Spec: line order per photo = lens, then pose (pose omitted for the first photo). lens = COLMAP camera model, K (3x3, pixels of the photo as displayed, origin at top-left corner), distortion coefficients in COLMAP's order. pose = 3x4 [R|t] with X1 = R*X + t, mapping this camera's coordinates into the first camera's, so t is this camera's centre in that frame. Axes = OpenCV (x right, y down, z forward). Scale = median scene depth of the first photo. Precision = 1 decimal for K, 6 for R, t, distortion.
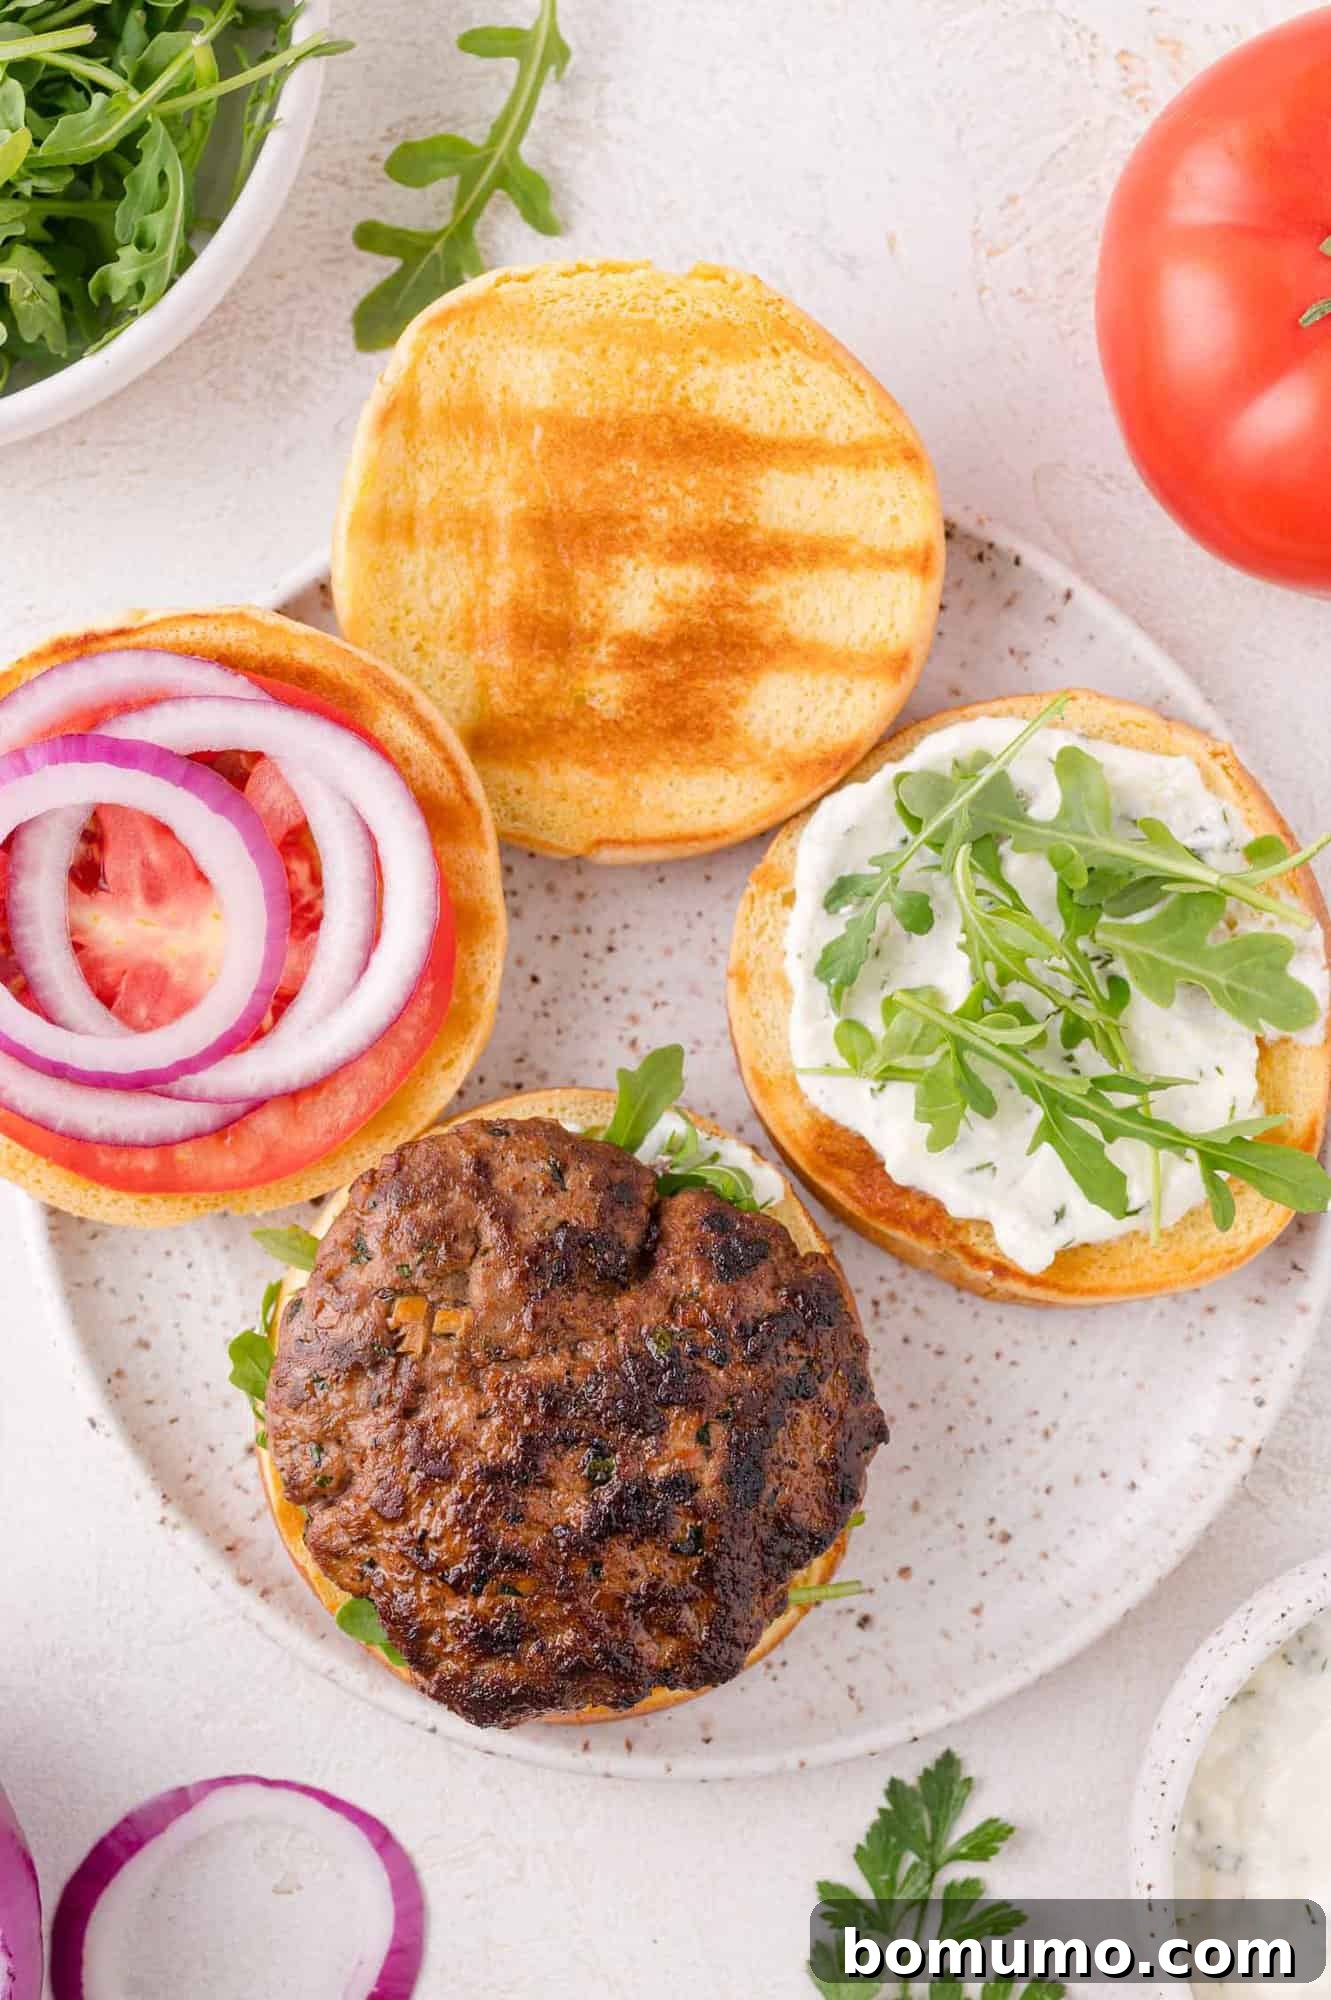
lens RADIAL K [[2930.9, 0, 665.5], [0, 2930.9, 1000.0], [0, 0, 1]] dist [-0.035917, 0.018915]
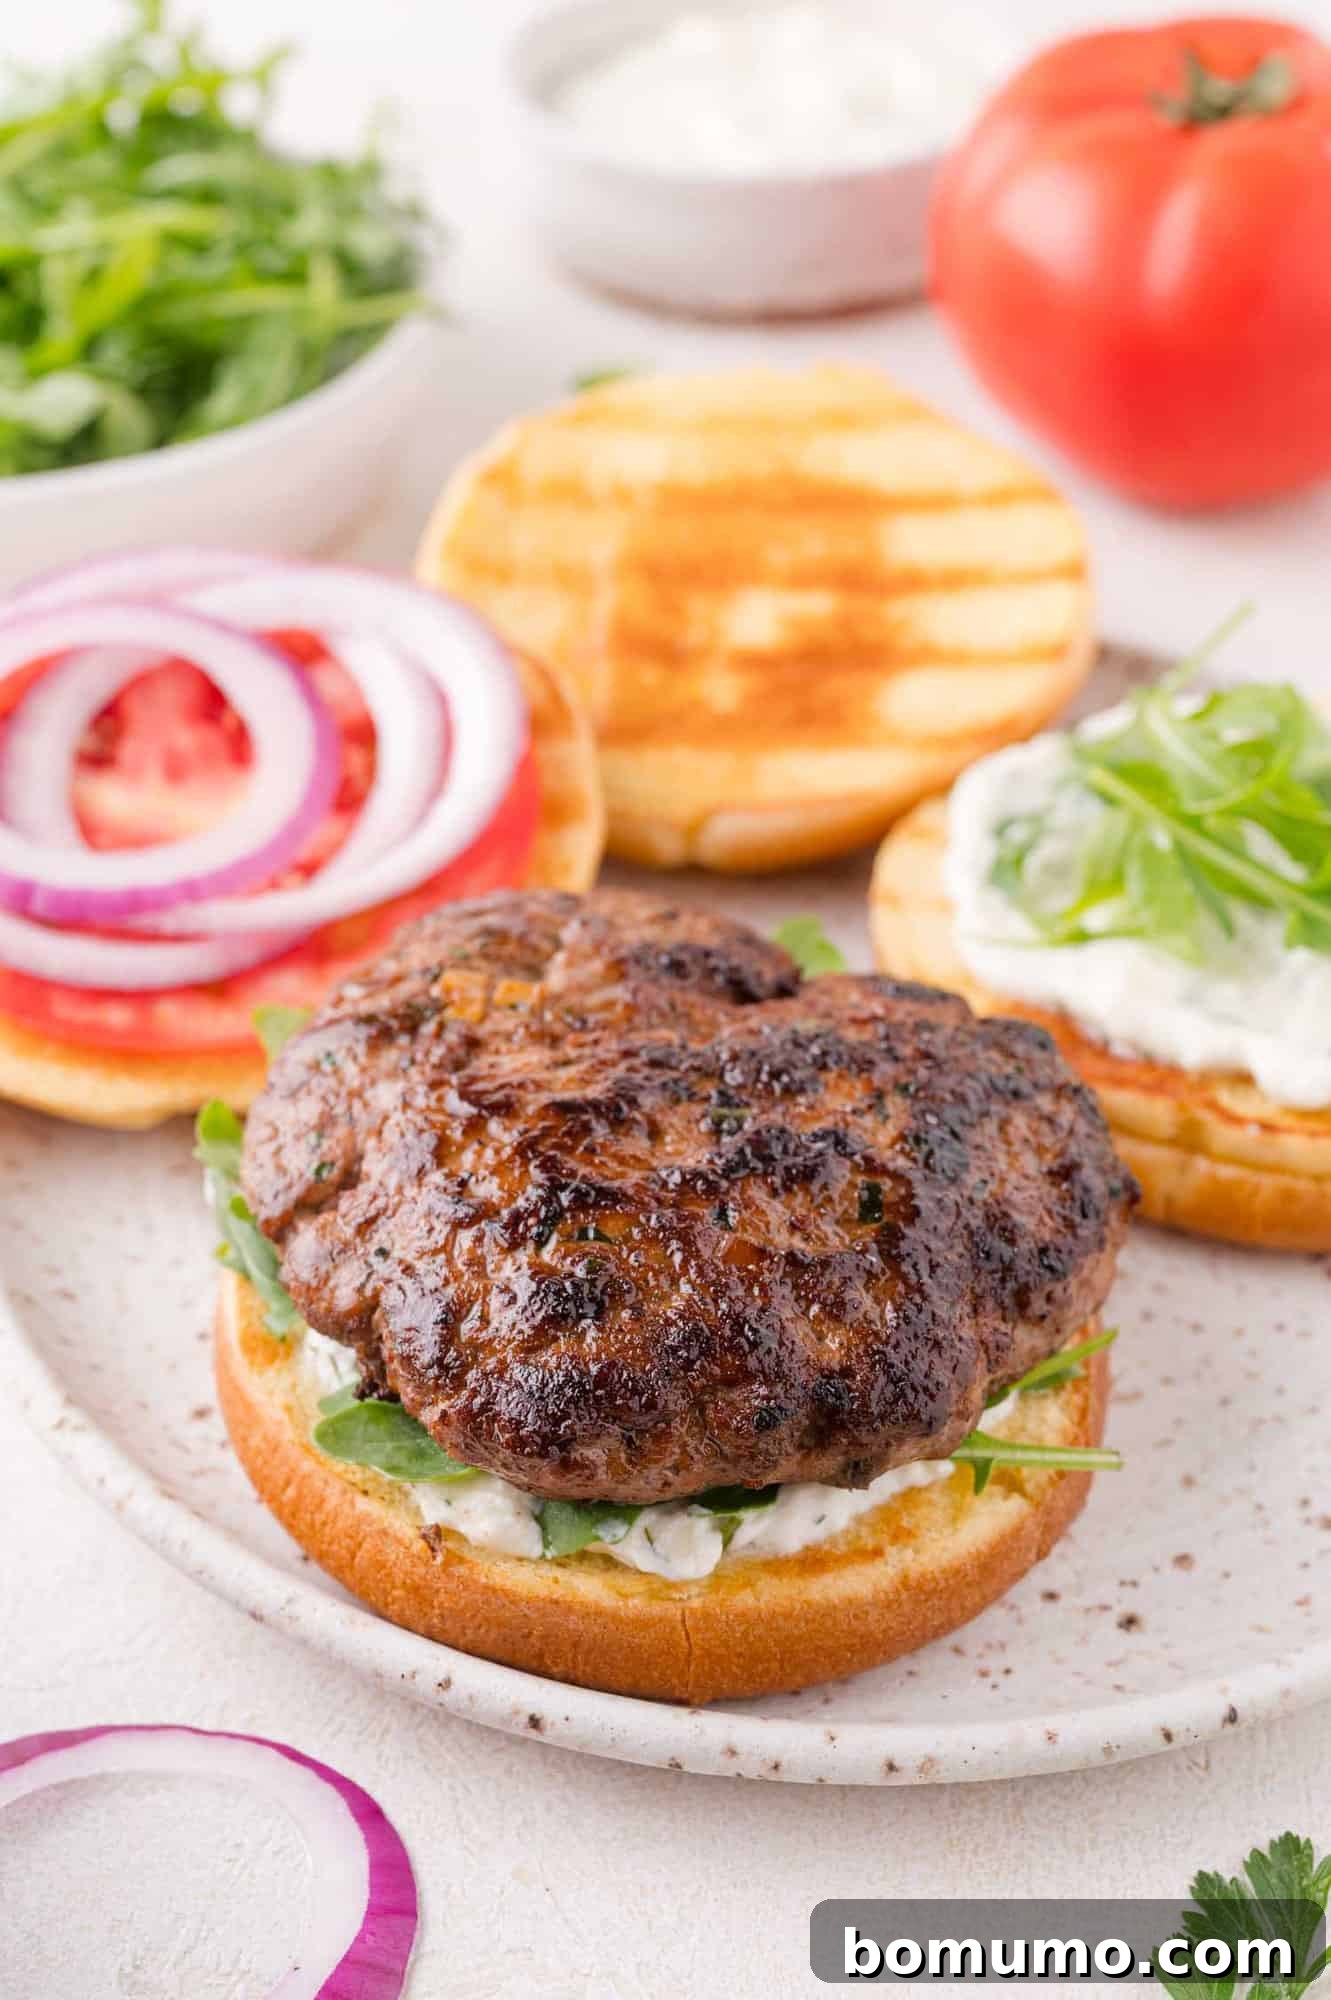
lens RADIAL K [[3076.4, 0, 665.5], [0, 3076.4, 1000.0], [0, 0, 1]] dist [-0.088726, -0.045105]
pose [[0.999958, 0.006425, -0.006516, -0.030350], [-0.009134, 0.657889, -0.753059, 0.644185], [-0.000552, 0.753087, 0.657921, 0.473244]]
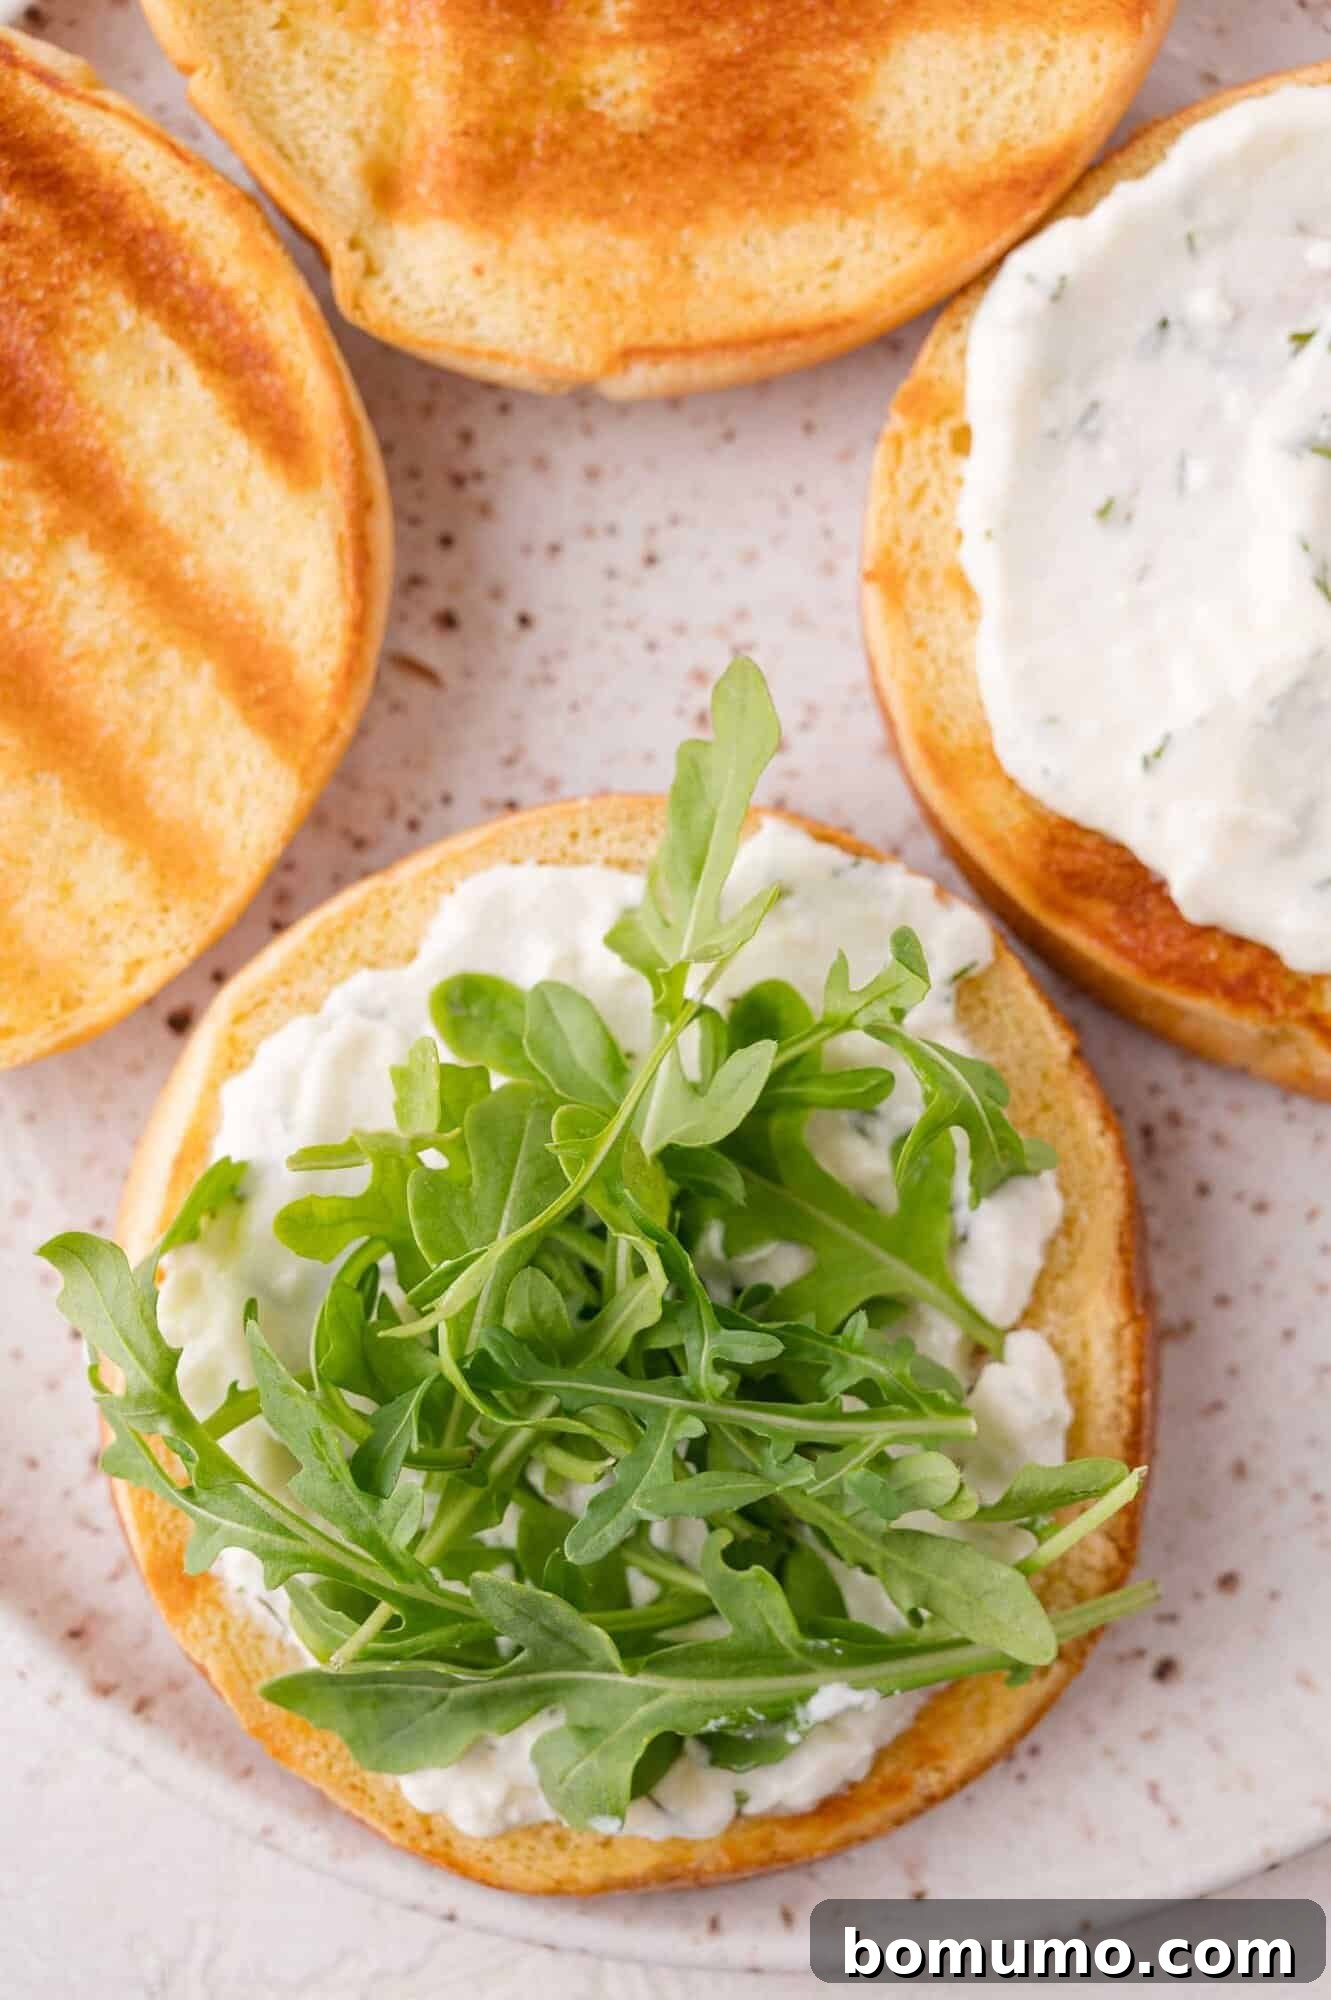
lens RADIAL K [[3076.4, 0, 665.5], [0, 3076.4, 1000.0], [0, 0, 1]] dist [-0.088726, -0.045105]
pose [[0.997149, -0.072046, 0.022425, -0.037511], [0.071031, 0.996539, 0.043187, 0.045543], [-0.025459, -0.041471, 0.998815, 0.404592]]
